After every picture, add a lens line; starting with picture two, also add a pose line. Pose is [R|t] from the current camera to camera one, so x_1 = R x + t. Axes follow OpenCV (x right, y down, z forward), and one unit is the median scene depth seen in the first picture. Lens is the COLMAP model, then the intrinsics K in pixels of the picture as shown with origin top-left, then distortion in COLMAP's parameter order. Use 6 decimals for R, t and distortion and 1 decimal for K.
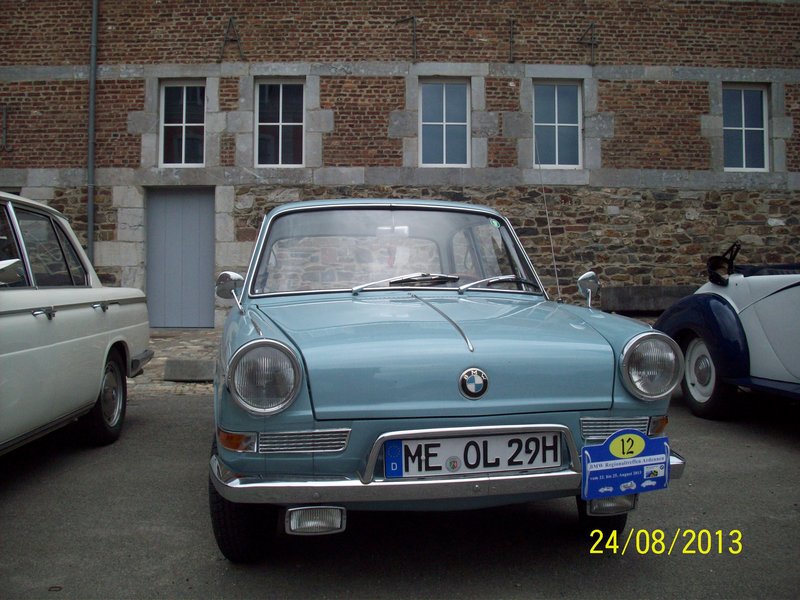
lens RADIAL K [[858.1, 0, 400.7], [0, 858.1, 281.4], [0, 0, 1]] dist [-0.137916, 0.062114]
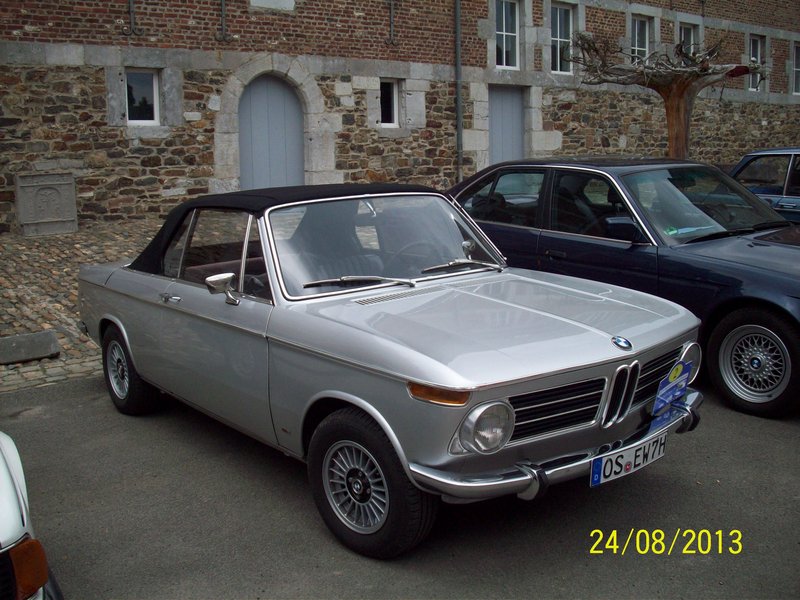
lens RADIAL K [[858.1, 0, 400.7], [0, 858.1, 281.4], [0, 0, 1]] dist [-0.137916, 0.062114]
pose [[0.804939, -0.098633, 0.585103, -1.136450], [0.013734, 0.988920, 0.147811, -0.015156], [-0.593199, -0.110943, 0.797375, 0.081369]]
